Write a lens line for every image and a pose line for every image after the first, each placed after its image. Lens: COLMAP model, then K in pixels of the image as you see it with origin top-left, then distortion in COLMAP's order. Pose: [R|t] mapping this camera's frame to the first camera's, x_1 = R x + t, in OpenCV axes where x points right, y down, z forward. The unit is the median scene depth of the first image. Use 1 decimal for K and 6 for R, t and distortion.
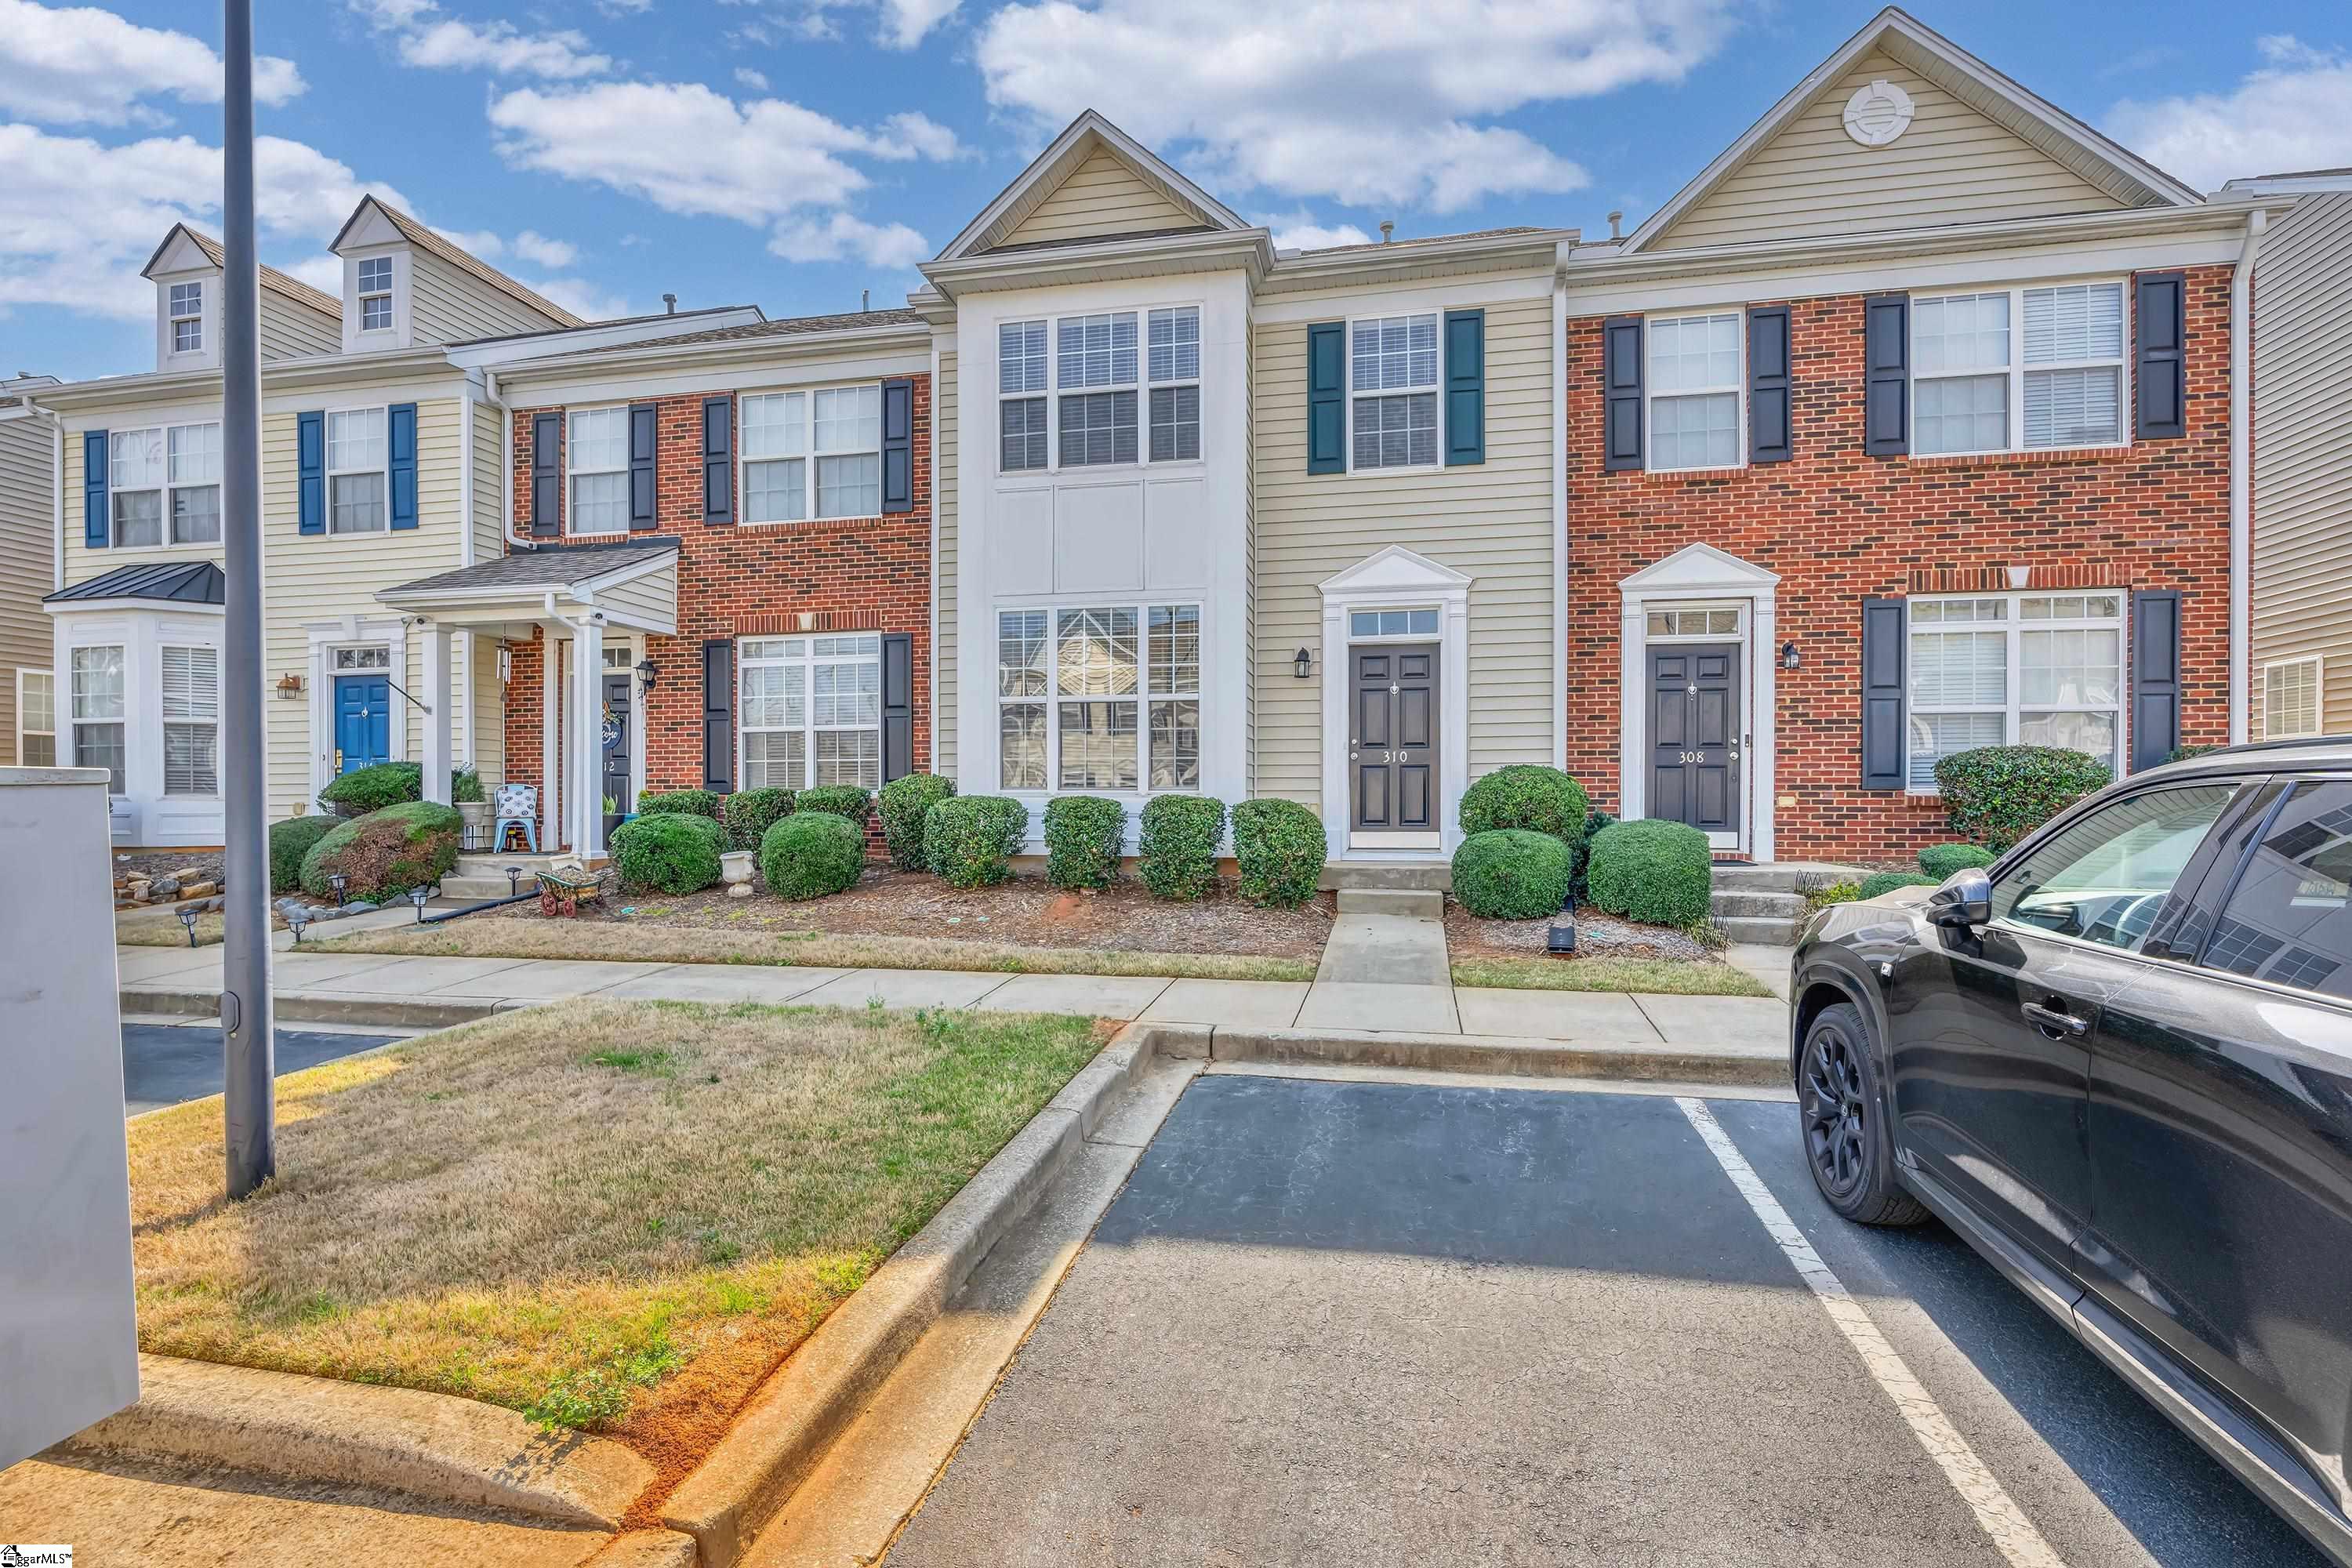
lens RADIAL K [[1147.3, 0, 1176.7], [0, 1147.3, 794.2], [0, 0, 1]] dist [-0.001574, -0.000193]
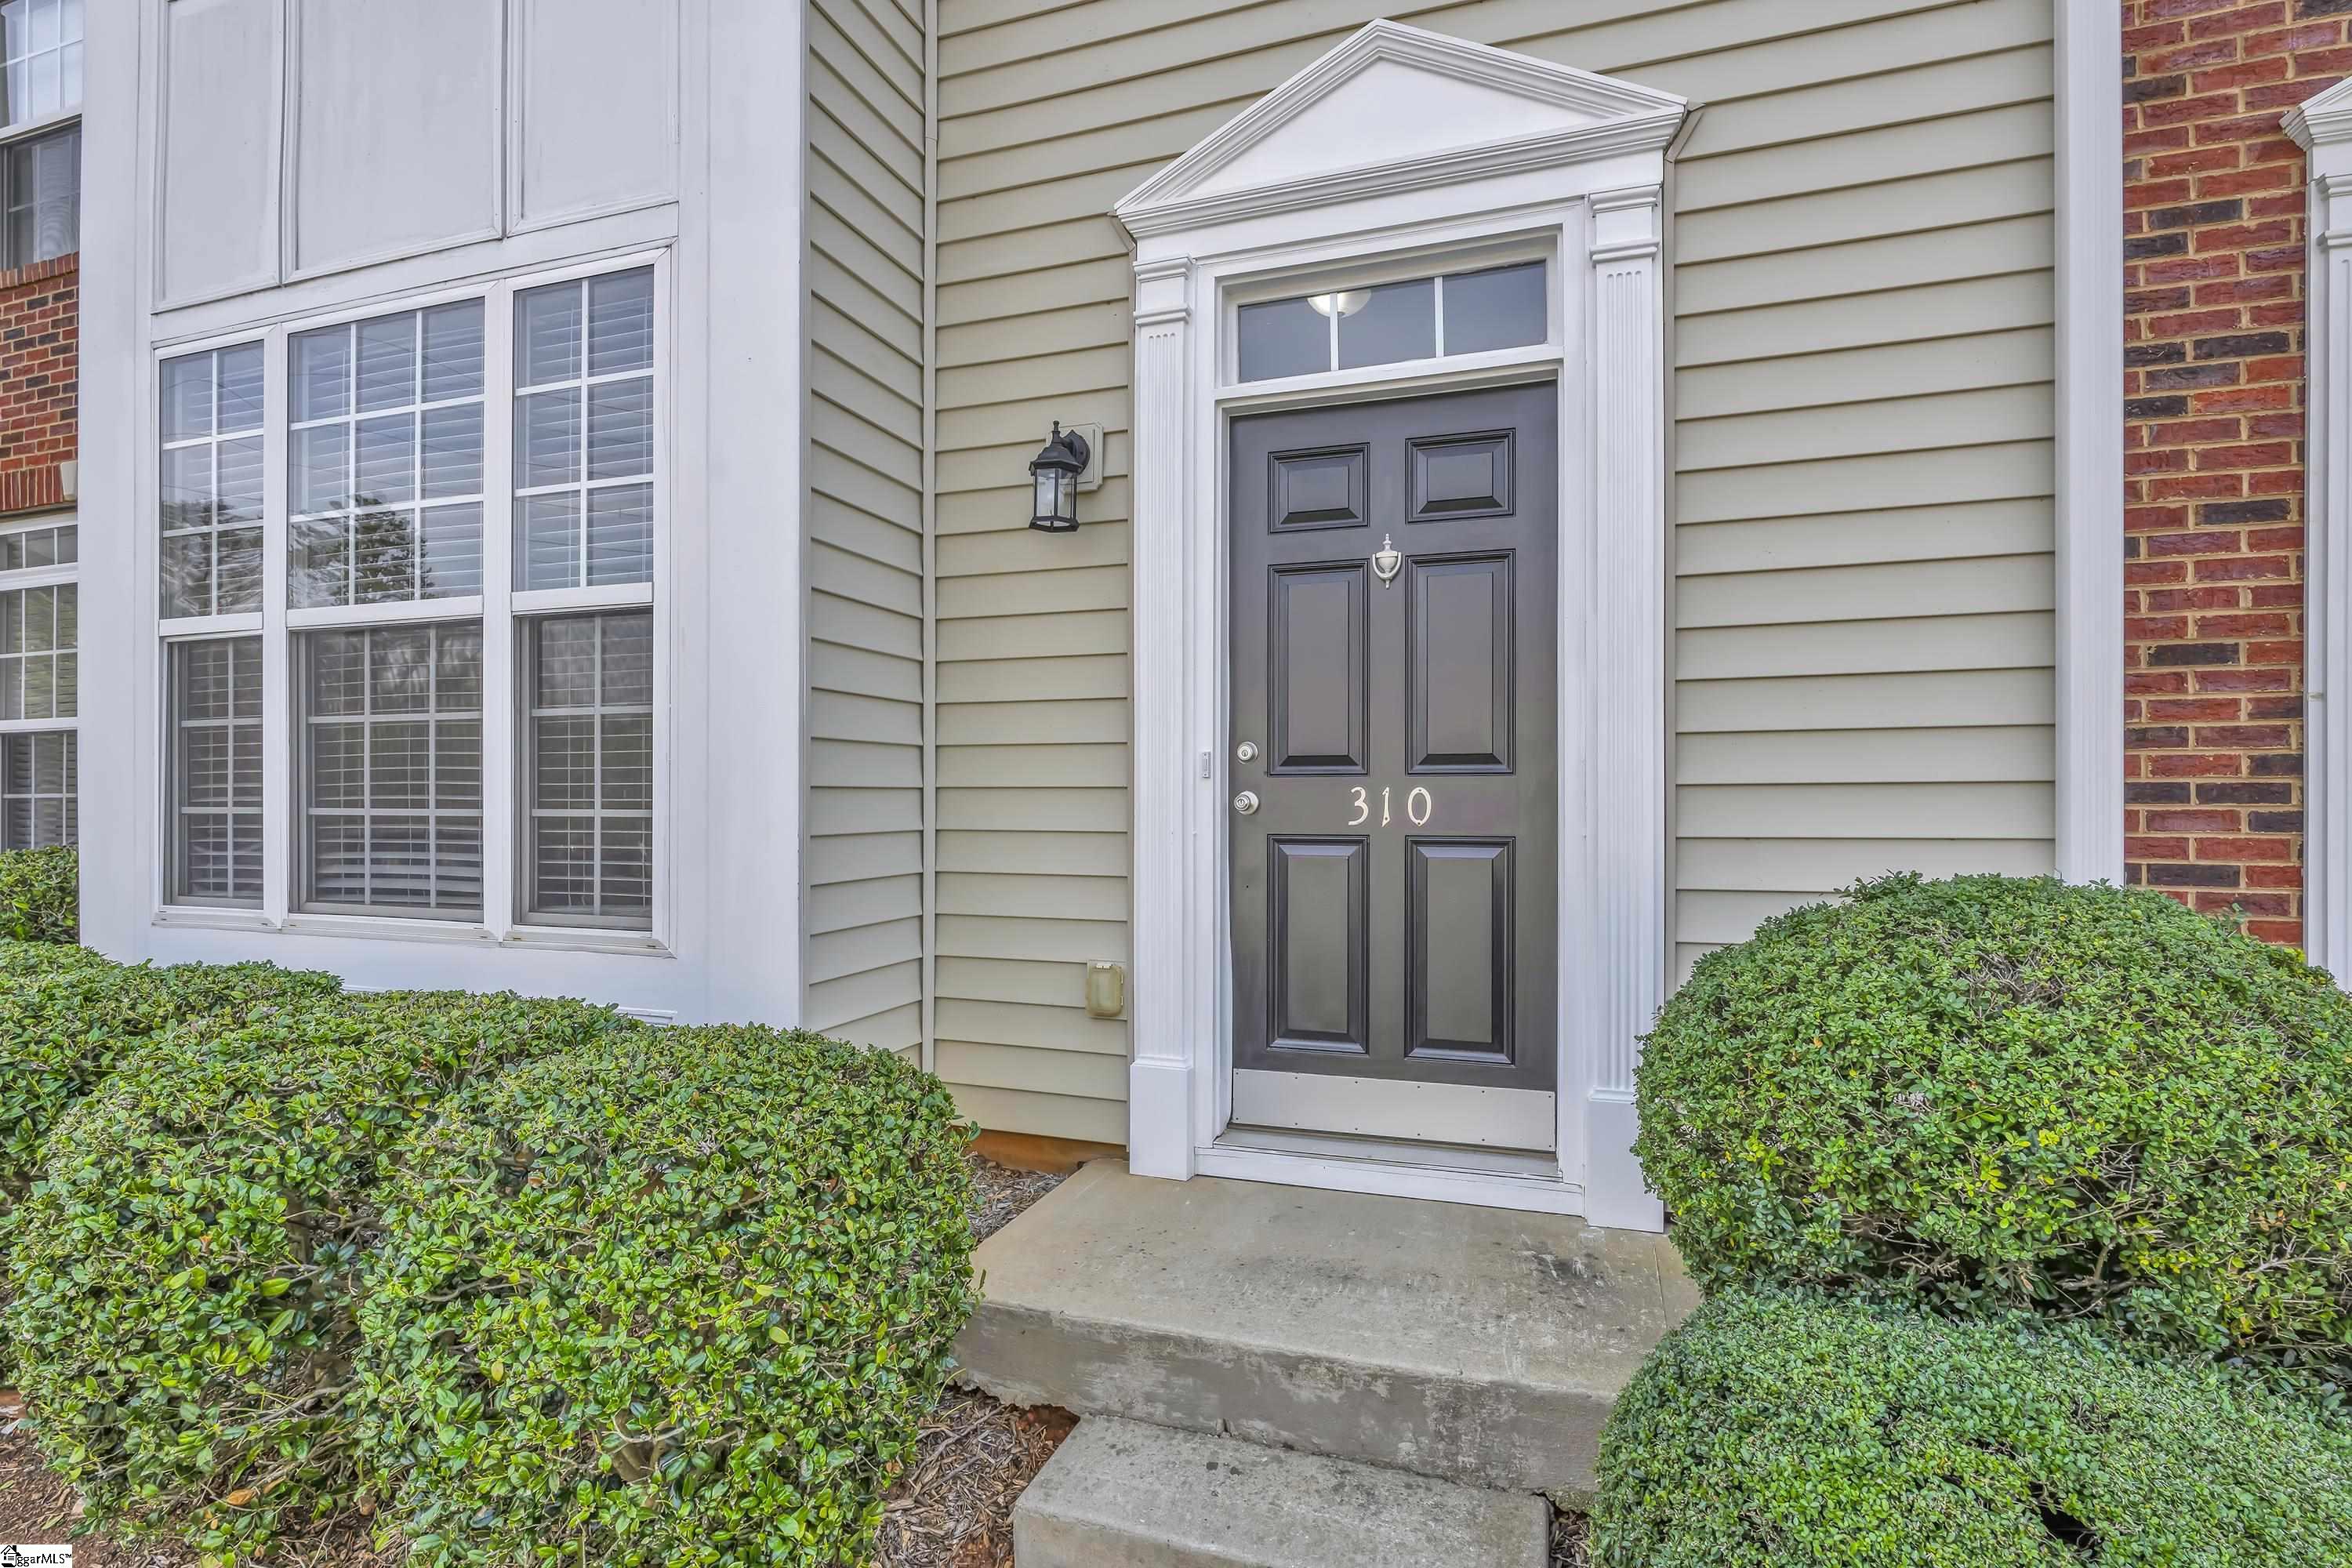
lens RADIAL K [[1147.3, 0, 1173.2], [0, 1147.3, 785.3], [0, 0, 1]] dist [-0.001574, -0.000193]
pose [[0.990361, -0.003183, -0.138475, 0.176950], [0.002132, 0.999968, -0.007738, -0.035700], [0.138495, 0.007368, 0.990336, 0.721347]]
